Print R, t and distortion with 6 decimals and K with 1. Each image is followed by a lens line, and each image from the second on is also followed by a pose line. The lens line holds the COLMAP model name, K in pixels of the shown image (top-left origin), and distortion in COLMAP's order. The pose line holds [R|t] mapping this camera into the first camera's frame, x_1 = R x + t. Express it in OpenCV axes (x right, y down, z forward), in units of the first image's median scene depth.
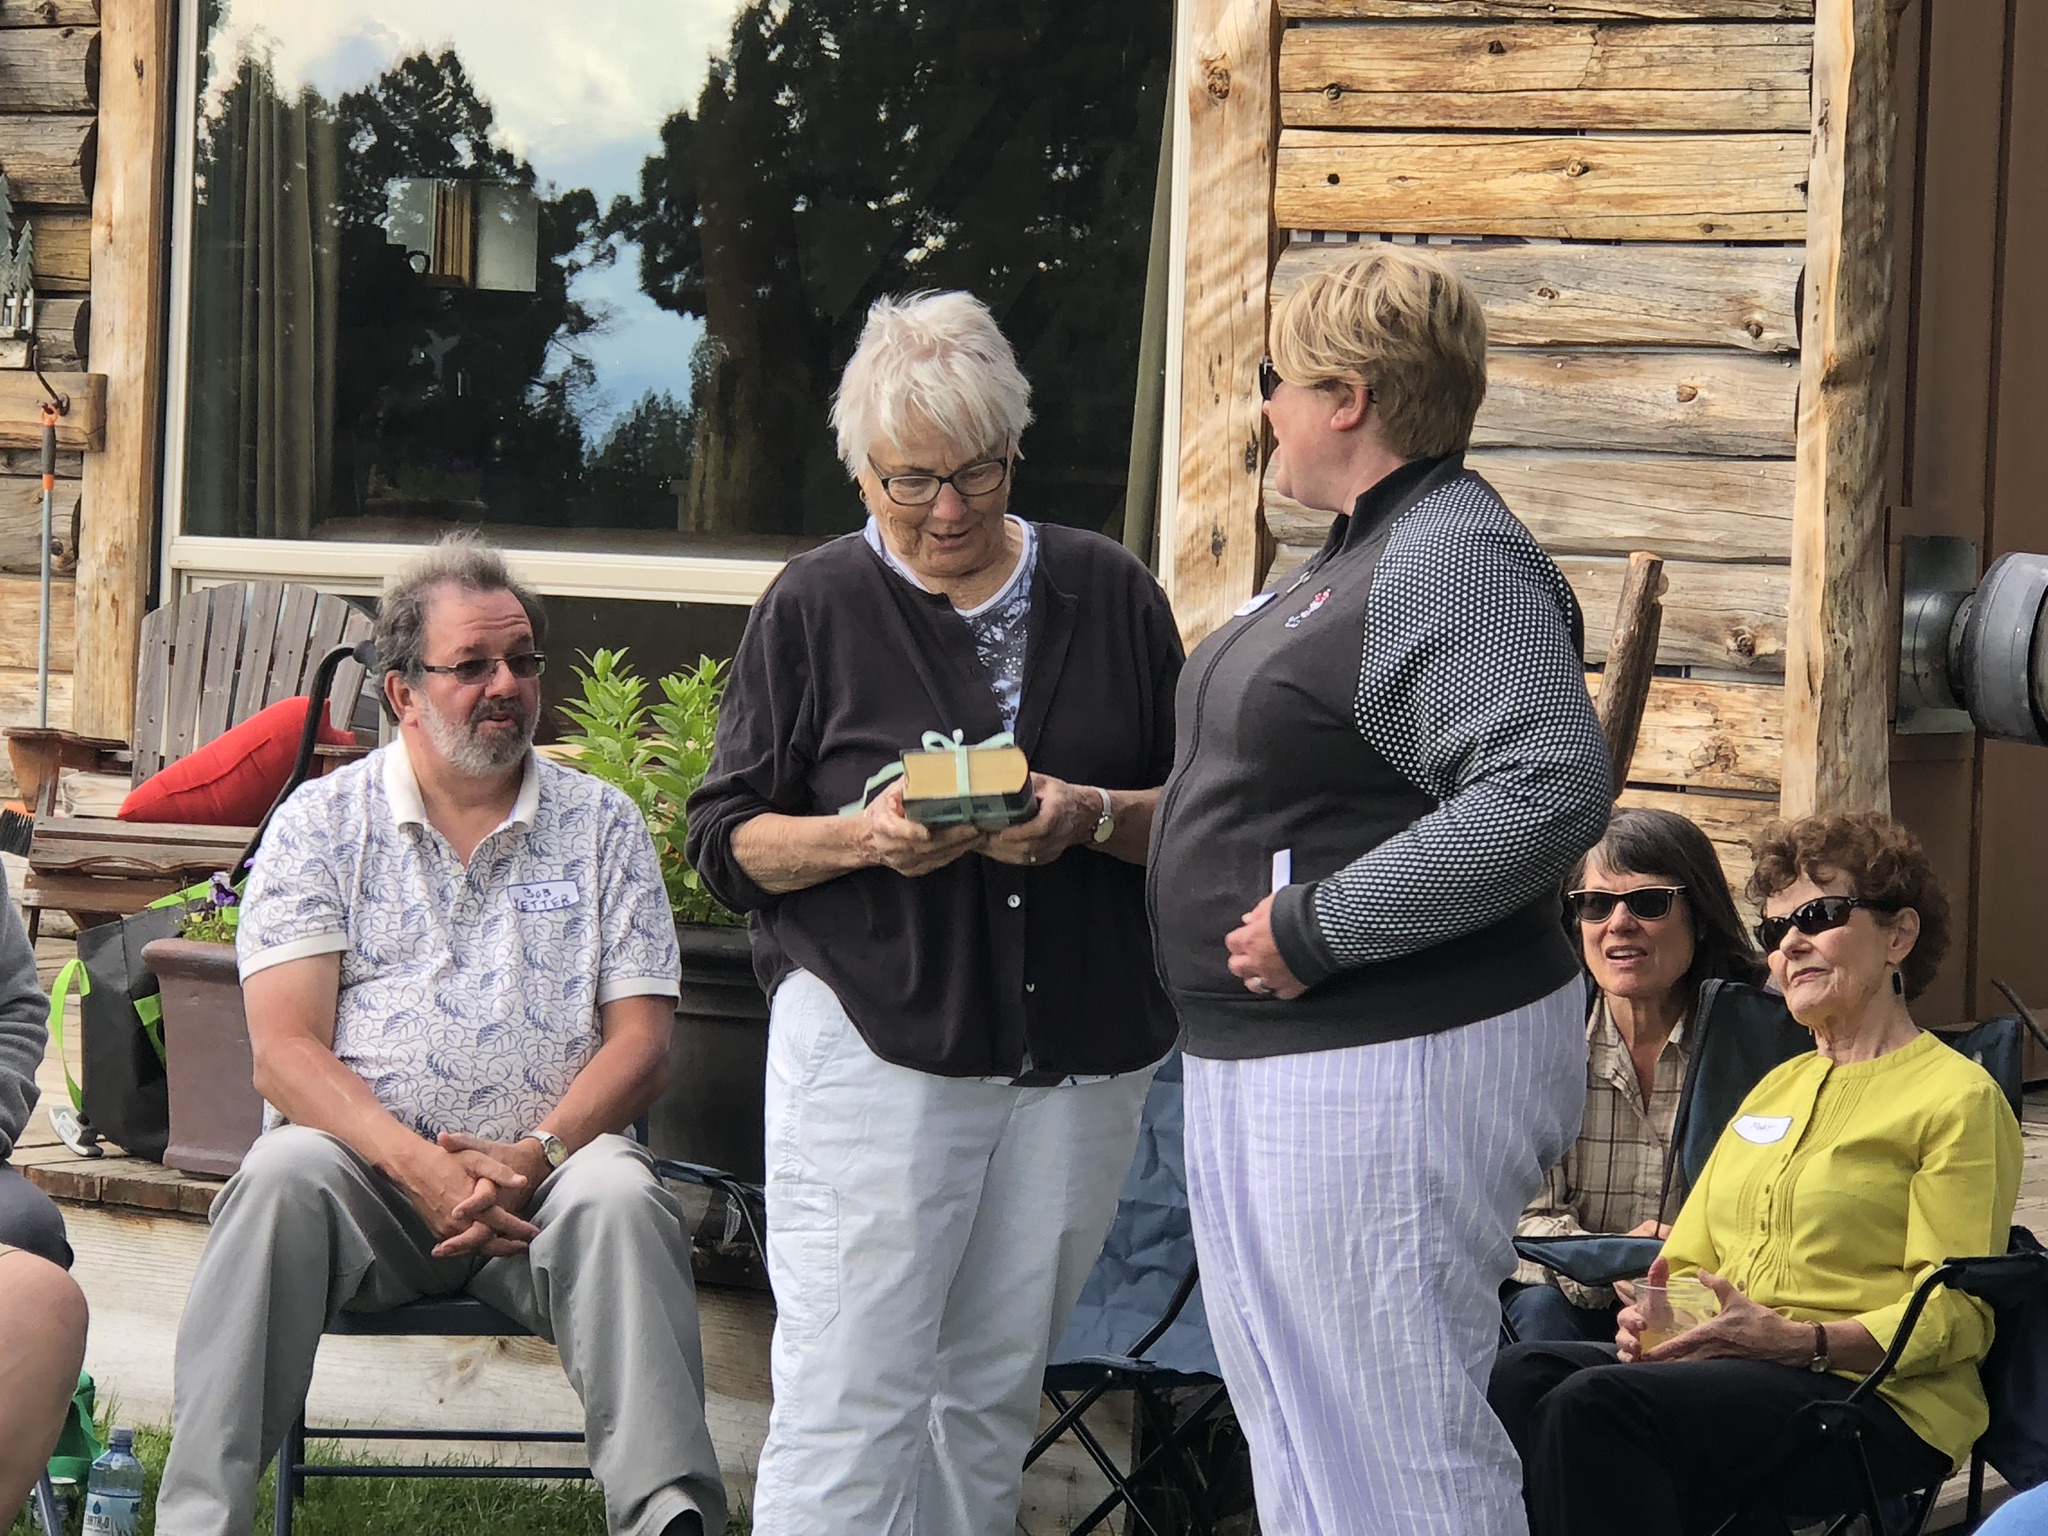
lens RADIAL K [[5960.7, 0, 1015.7], [0, 5960.7, 770.6], [0, 0, 1]] dist [-0.020157, 0.000000]
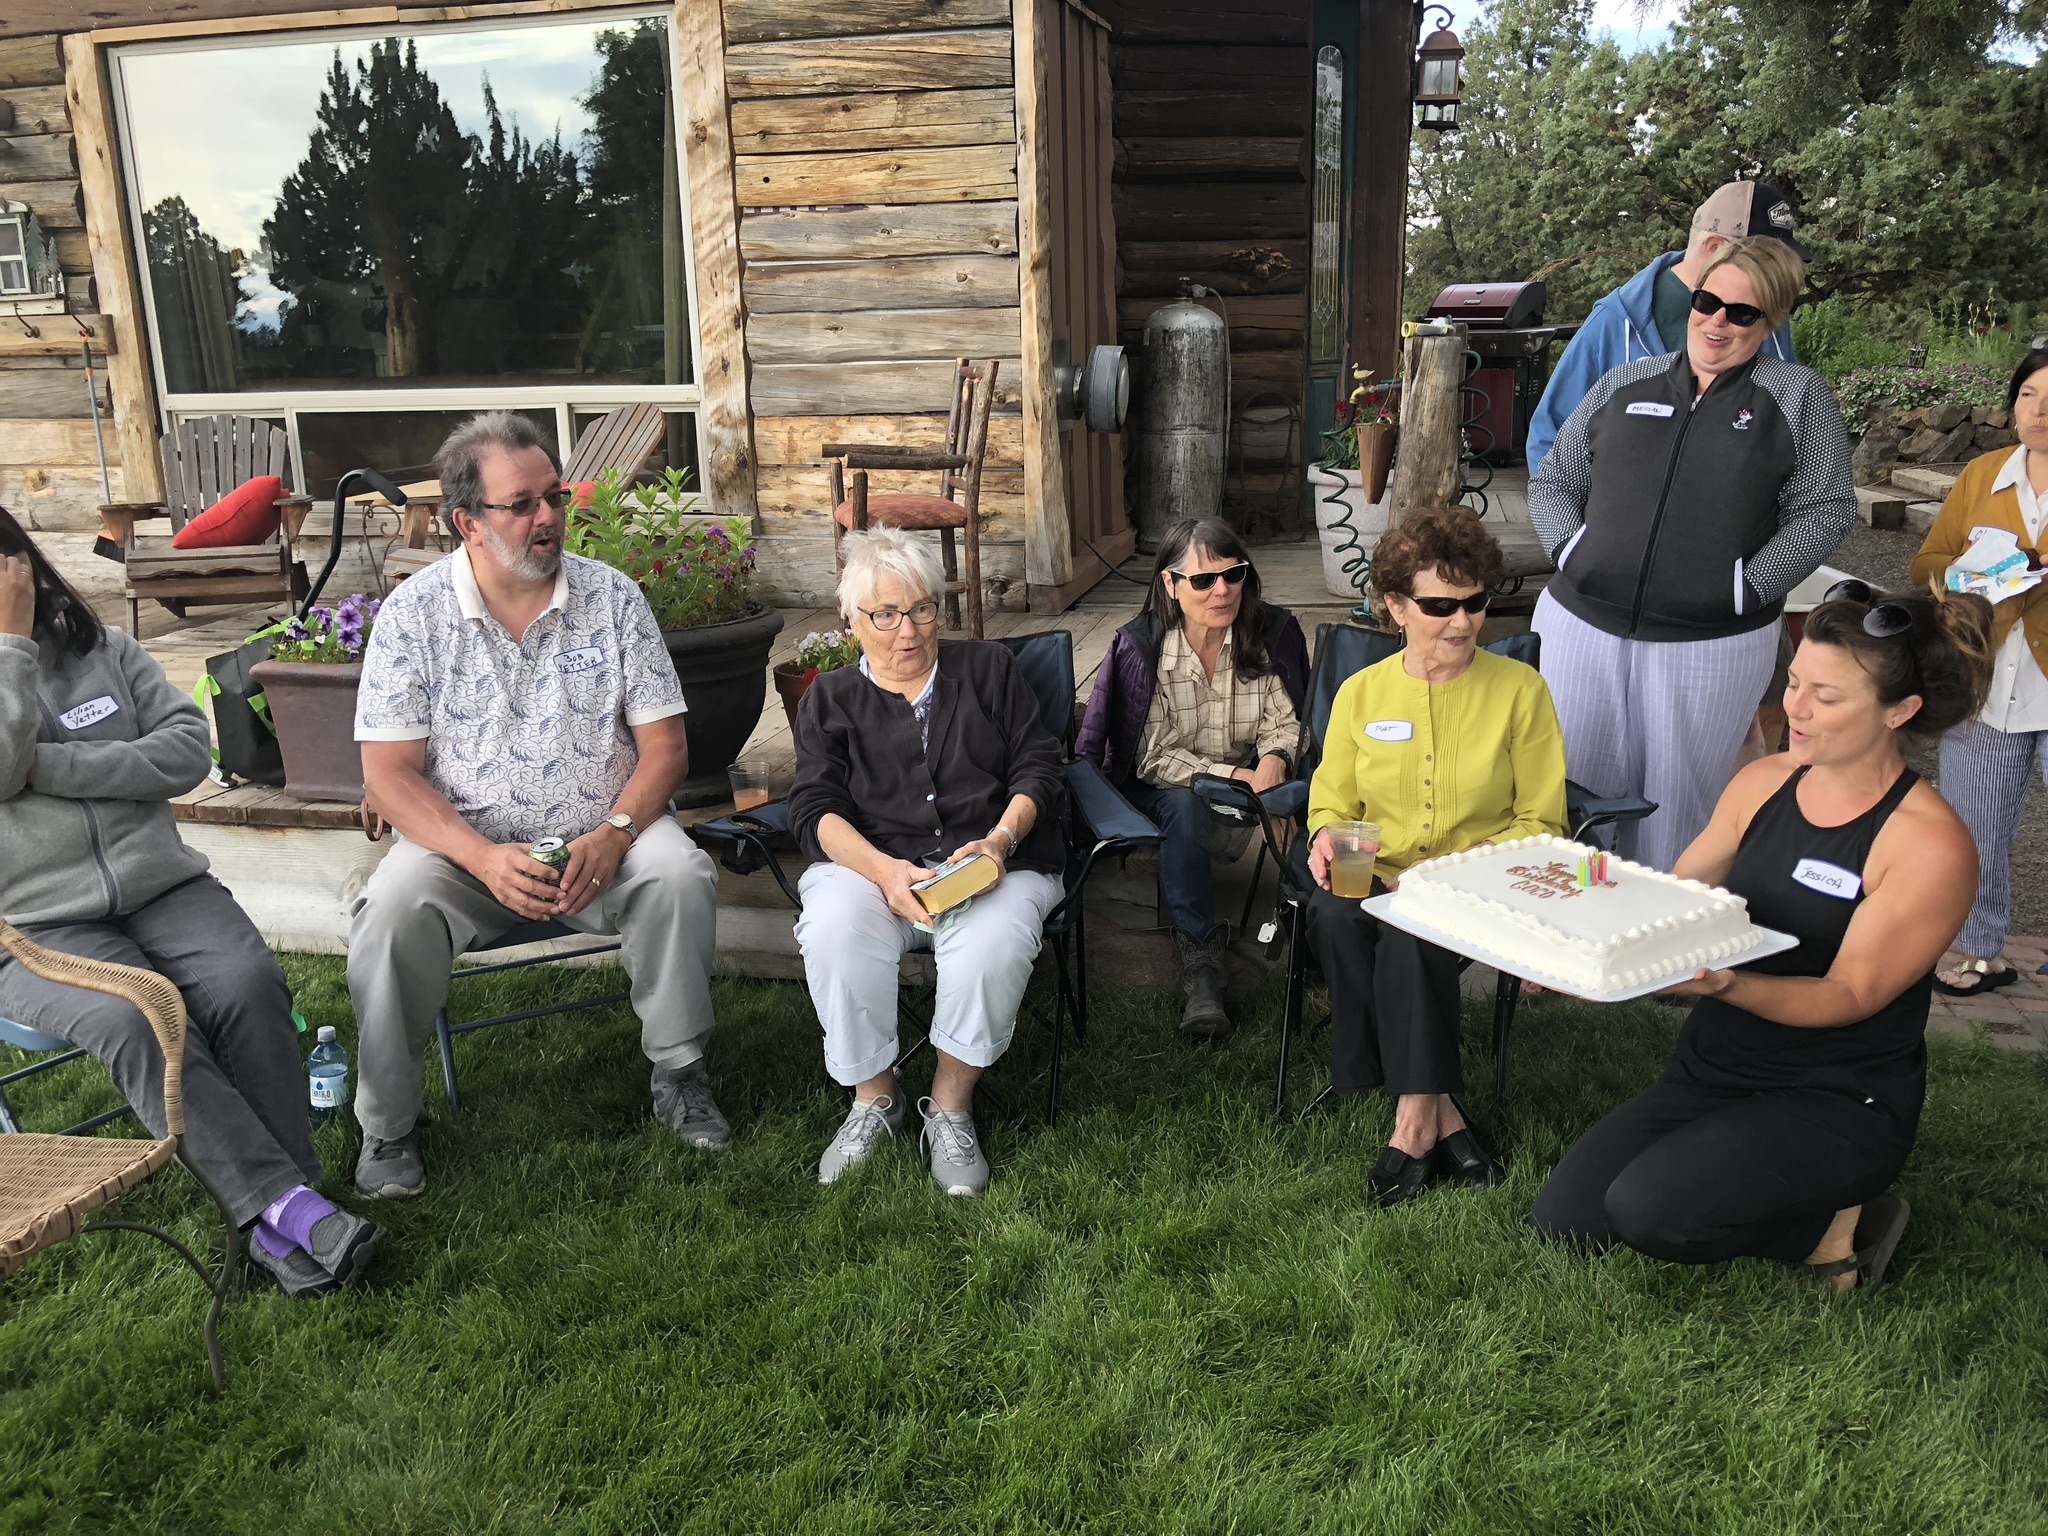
lens RADIAL K [[1670.7, 0, 1009.6], [0, 1670.7, 761.6], [0, 0, 1]] dist [0.031497, -0.043698]
pose [[0.937768, -0.143222, 0.316351, -0.082126], [0.074829, 0.972928, 0.218659, -0.024752], [-0.339104, -0.181379, 0.923098, 0.411210]]
